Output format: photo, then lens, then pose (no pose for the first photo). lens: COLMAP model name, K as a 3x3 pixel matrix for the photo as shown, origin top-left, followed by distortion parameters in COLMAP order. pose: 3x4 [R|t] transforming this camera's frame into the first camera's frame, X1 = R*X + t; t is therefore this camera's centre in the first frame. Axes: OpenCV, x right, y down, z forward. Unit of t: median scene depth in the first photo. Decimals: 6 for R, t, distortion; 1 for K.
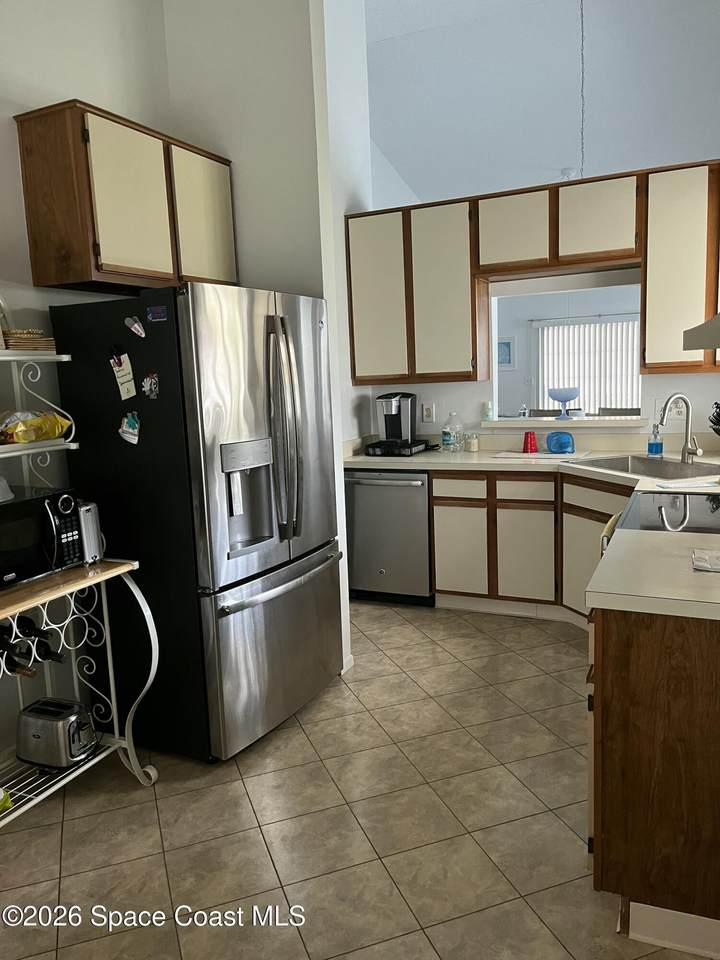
lens RADIAL K [[730.2, 0, 358.9], [0, 730.2, 481.9], [0, 0, 1]] dist [0.027973, -0.021183]
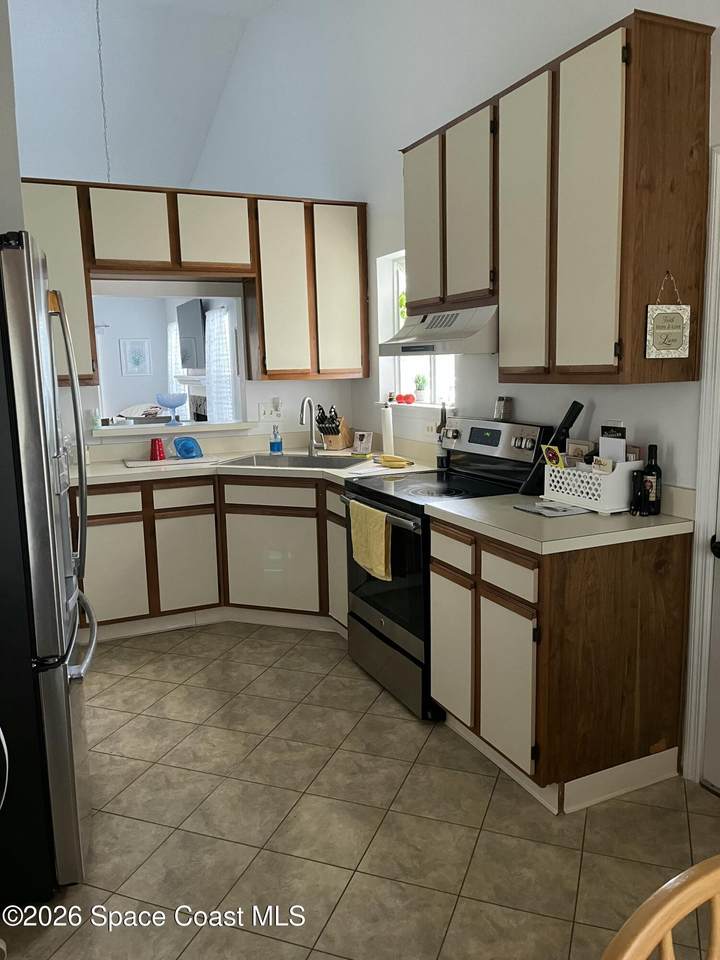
lens RADIAL K [[730.2, 0, 359.1], [0, 730.2, 476.1], [0, 0, 1]] dist [0.027973, -0.021183]
pose [[0.650027, -0.086252, 0.755000, -0.354416], [0.111002, 0.993658, 0.017949, -0.007438], [-0.751760, 0.072139, 0.655479, 0.183518]]
